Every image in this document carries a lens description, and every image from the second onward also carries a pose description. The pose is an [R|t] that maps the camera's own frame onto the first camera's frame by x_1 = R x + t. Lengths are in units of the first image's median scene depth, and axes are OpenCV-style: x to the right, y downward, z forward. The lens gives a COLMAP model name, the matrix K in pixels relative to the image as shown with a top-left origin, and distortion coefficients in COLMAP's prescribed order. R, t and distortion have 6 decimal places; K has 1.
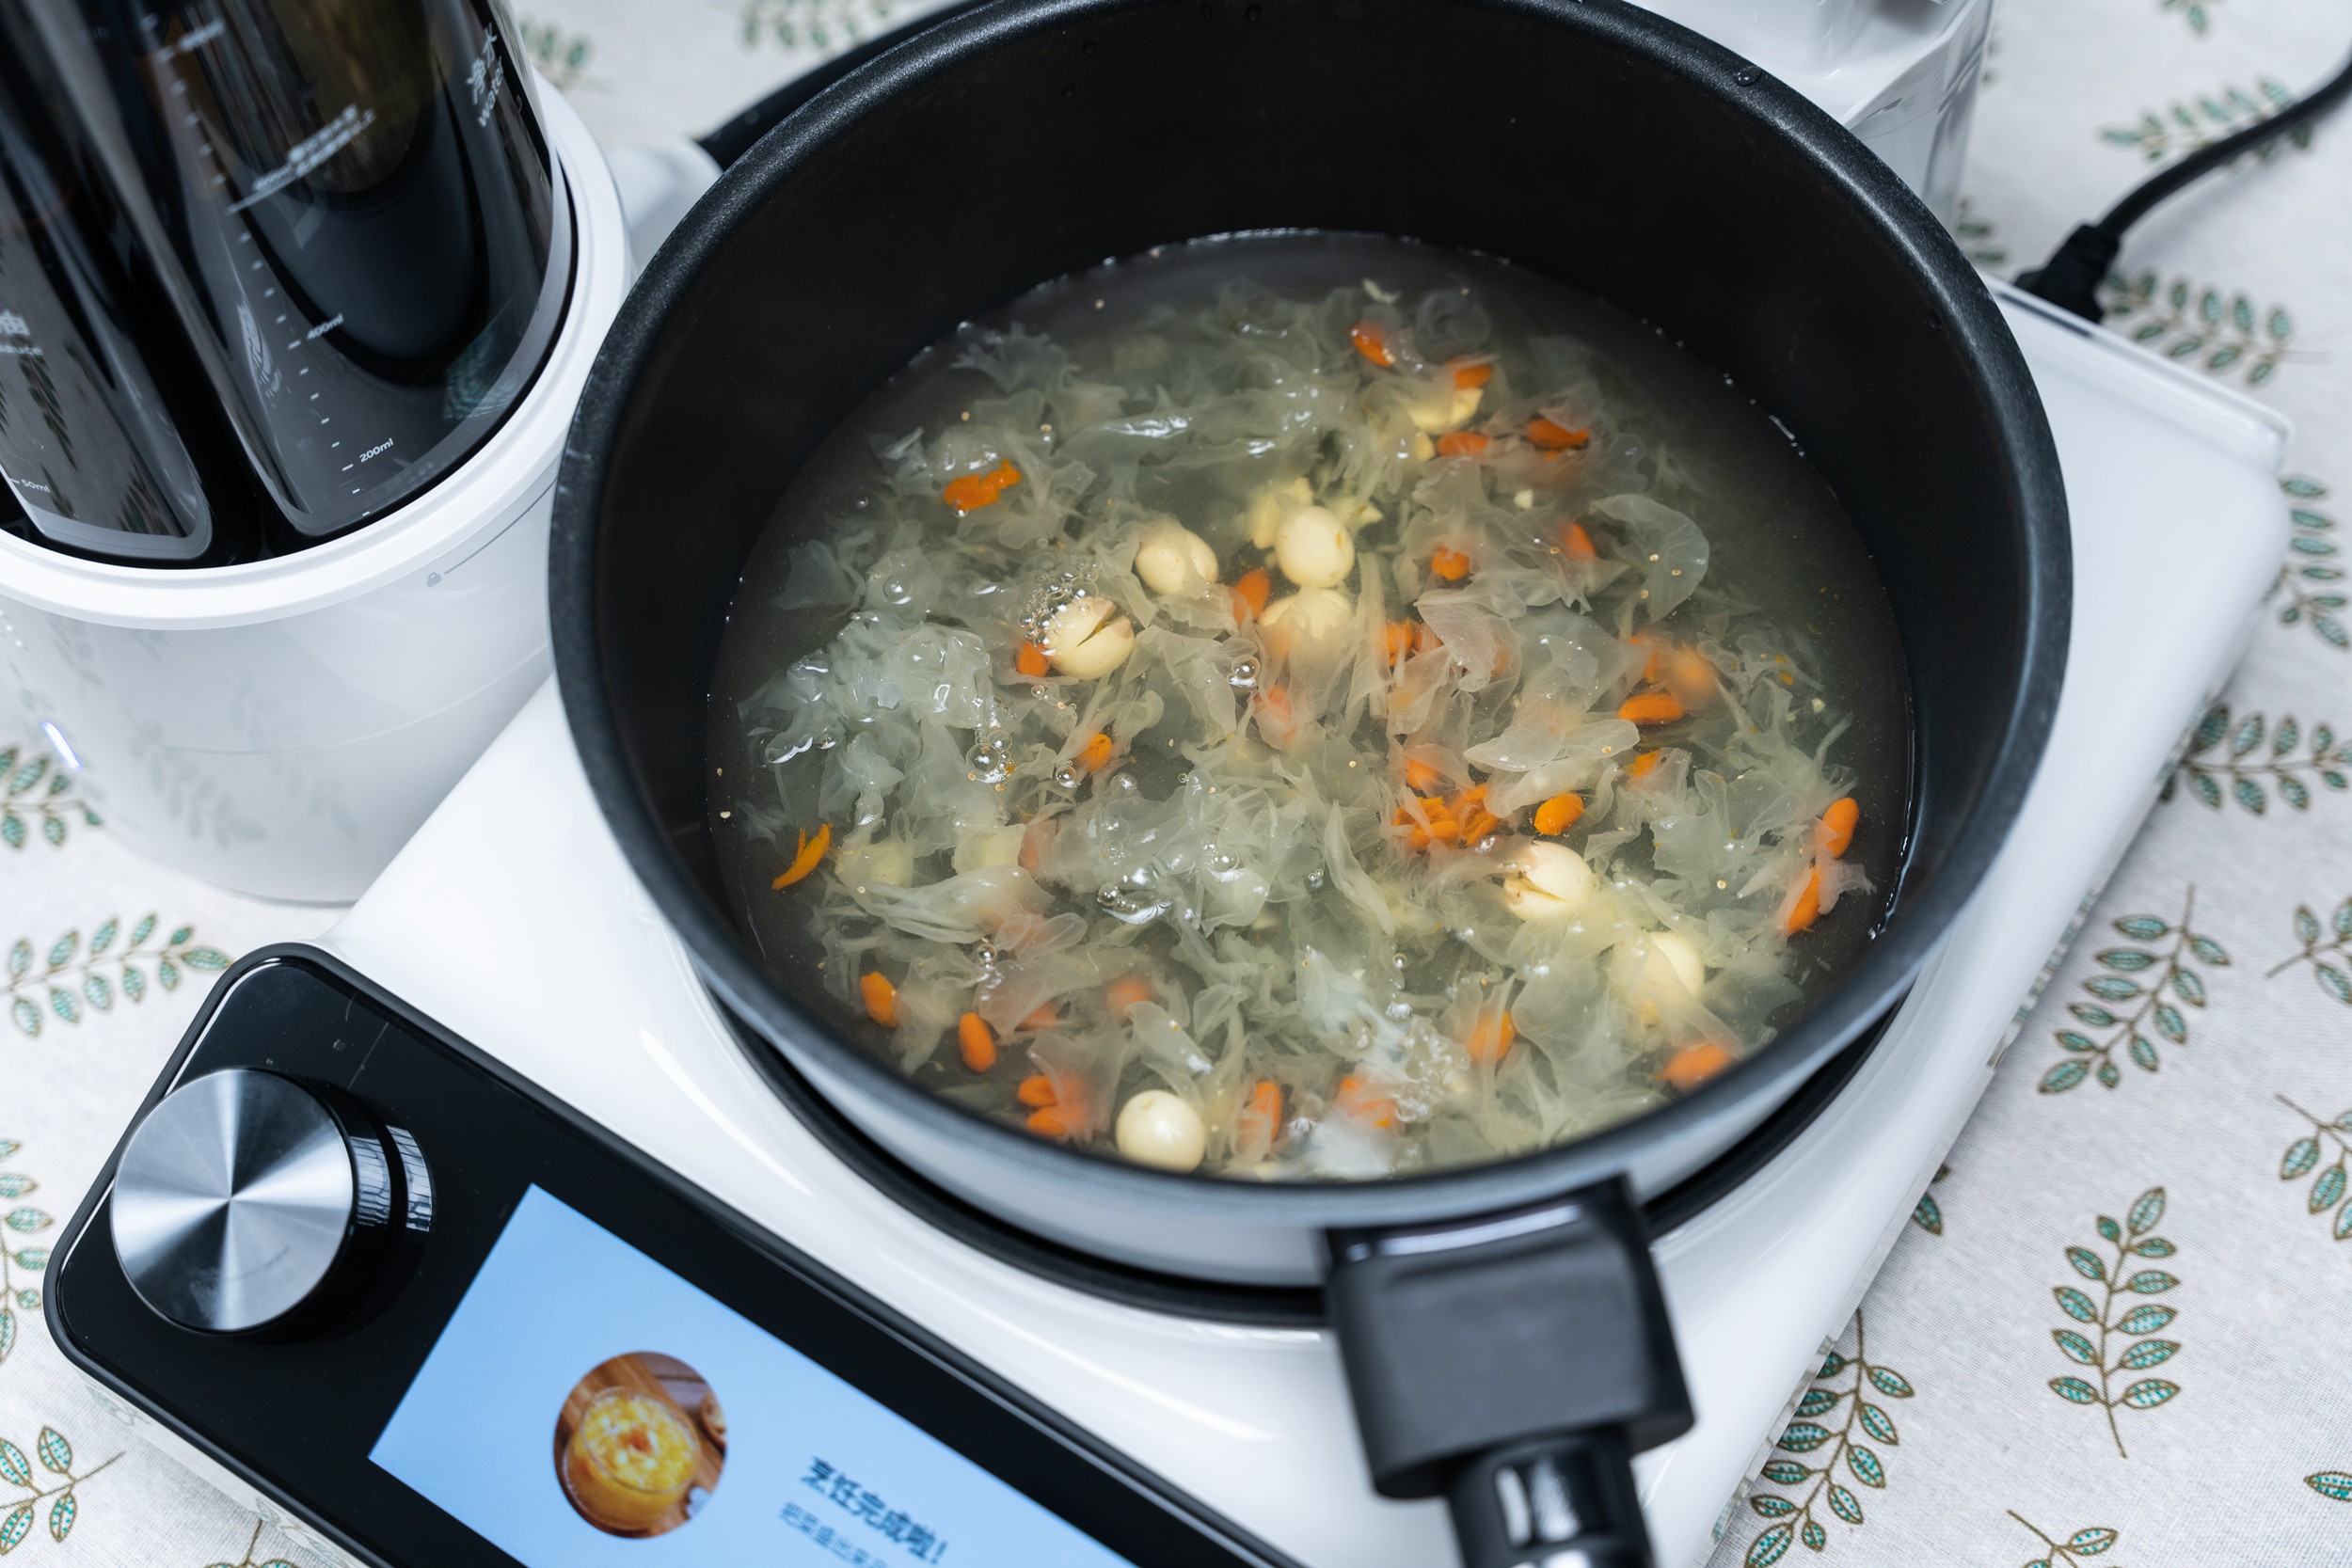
lens RADIAL K [[3075.2, 0, 1175.8], [0, 3075.2, 783.4], [0, 0, 1]] dist [0.054569, 0.000000]
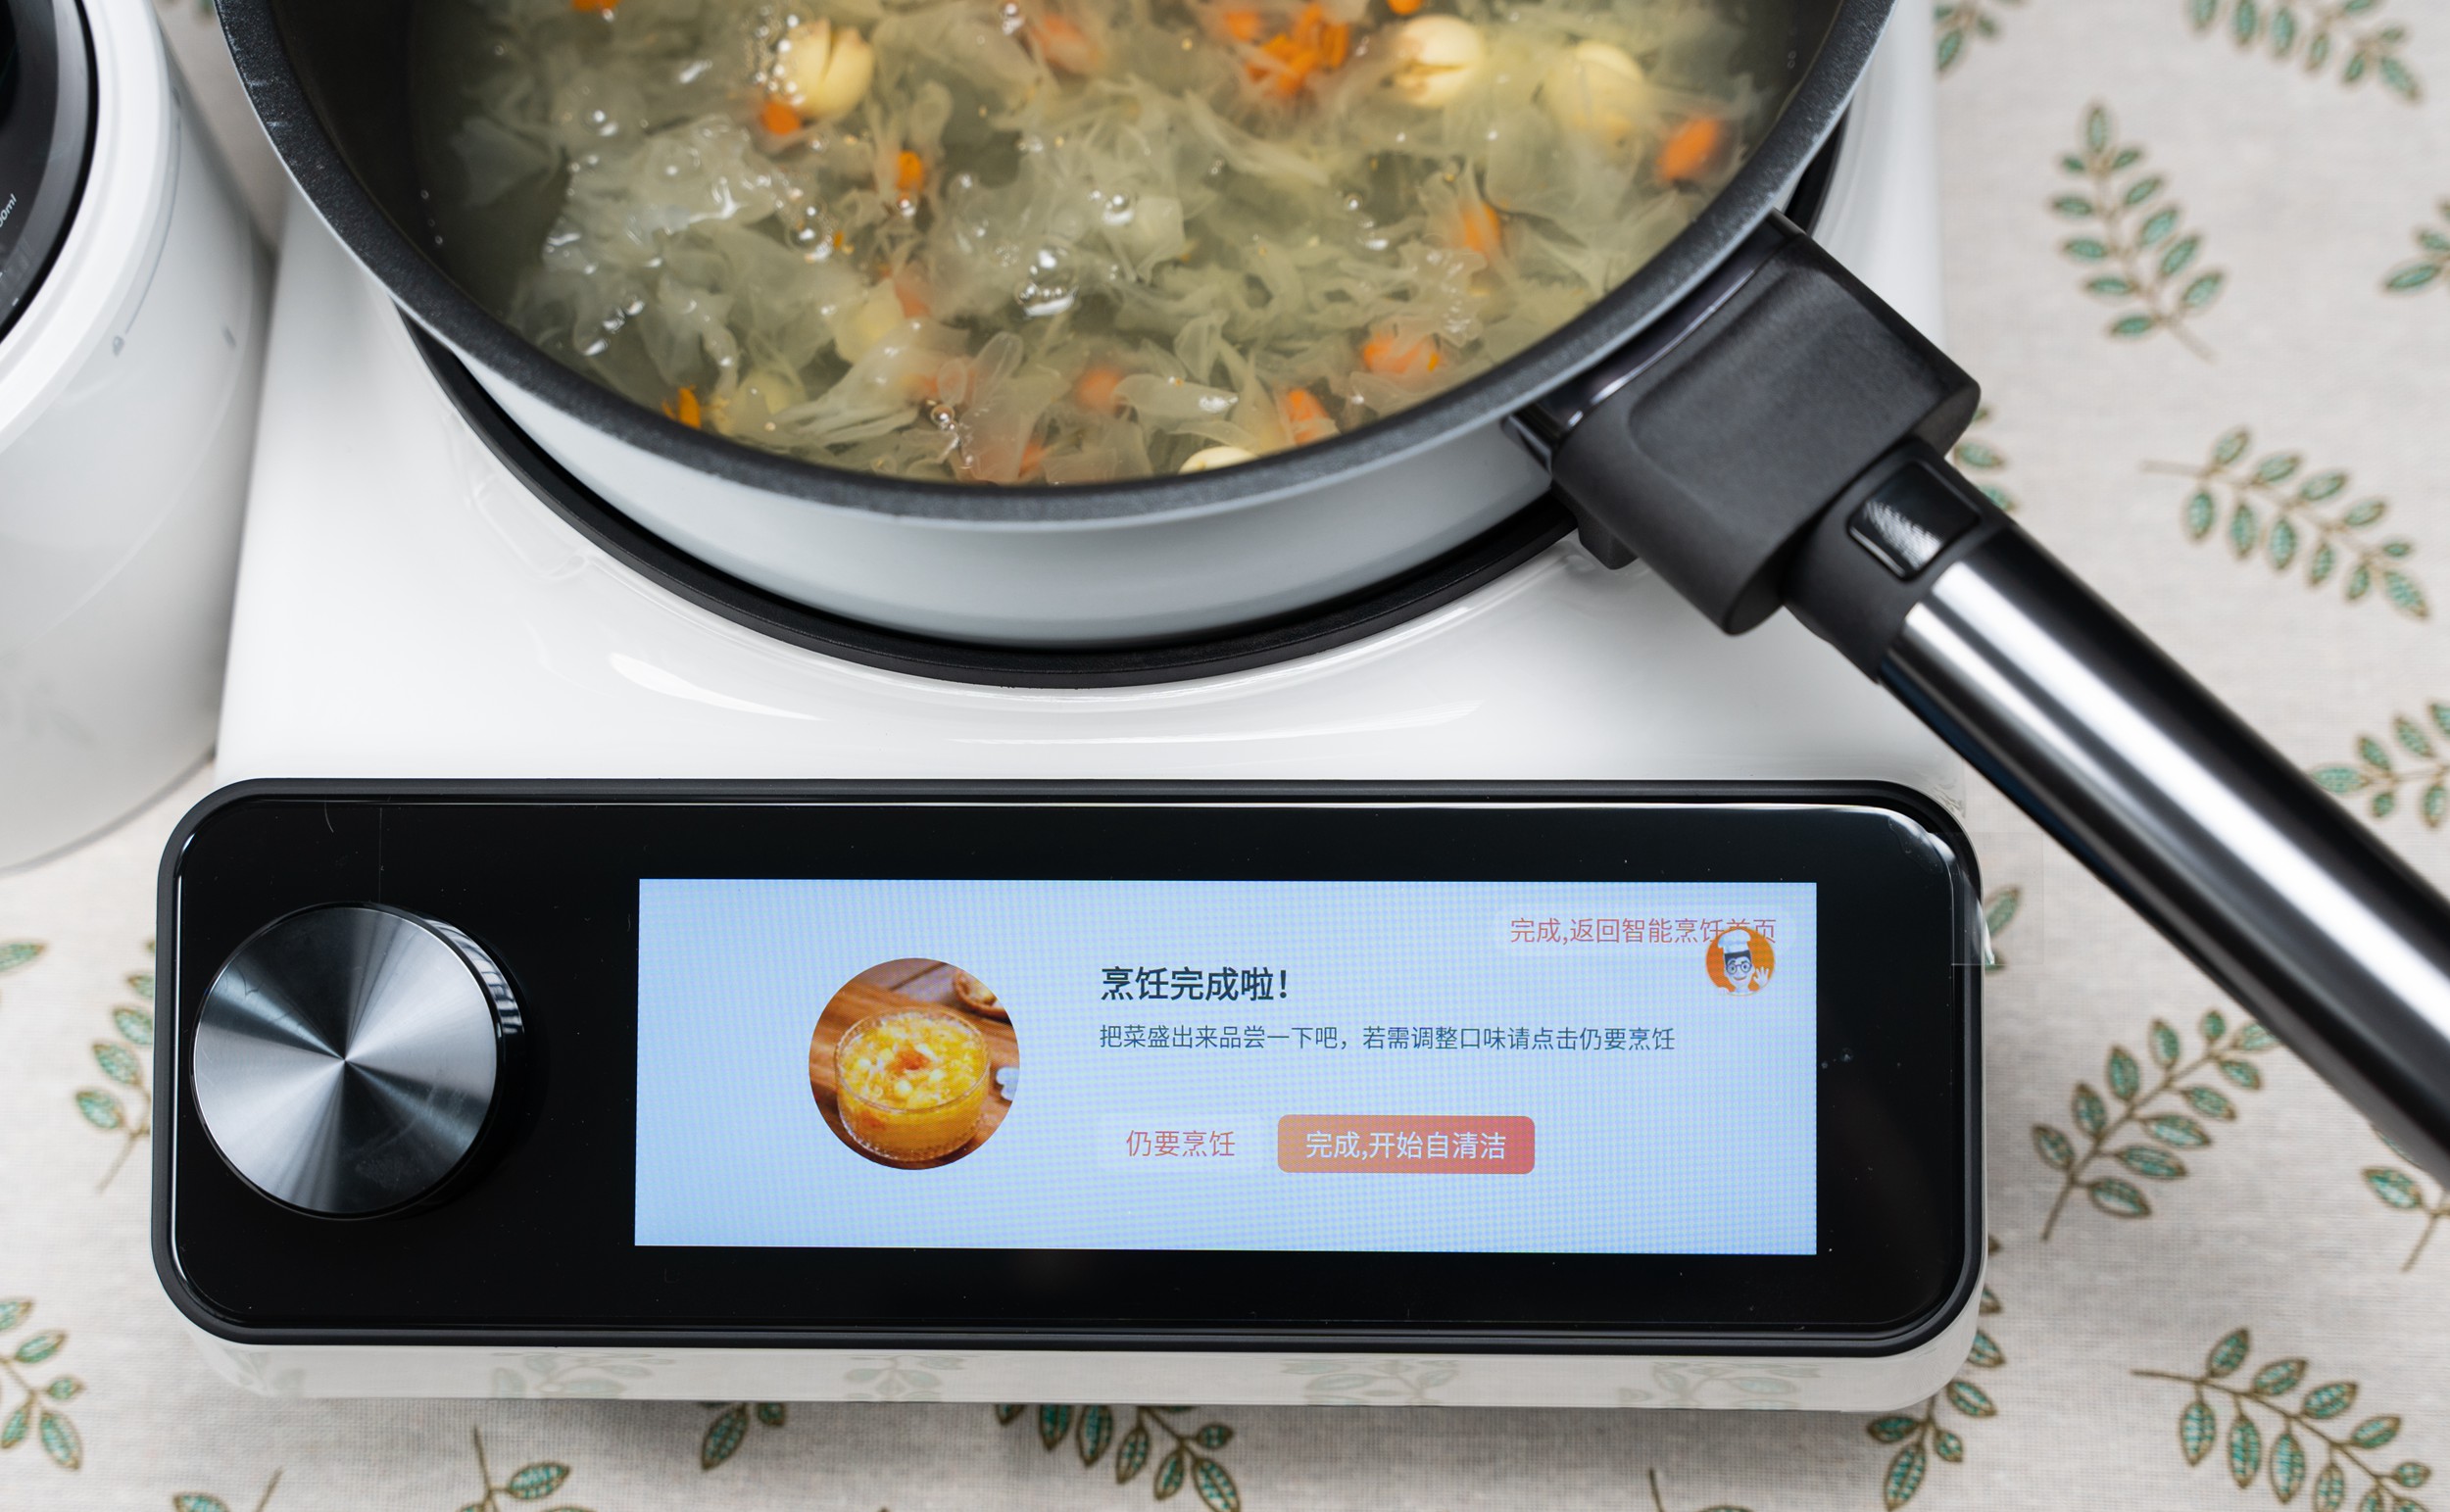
lens RADIAL K [[3722.8, 0, 1225.4], [0, 3722.8, 756.1], [0, 0, 1]] dist [0.034920, 0.000000]
pose [[0.856264, -0.488002, 0.169309, -0.212338], [0.471562, 0.872294, 0.129353, 0.039968], [-0.210812, -0.030921, 0.977037, -0.037892]]
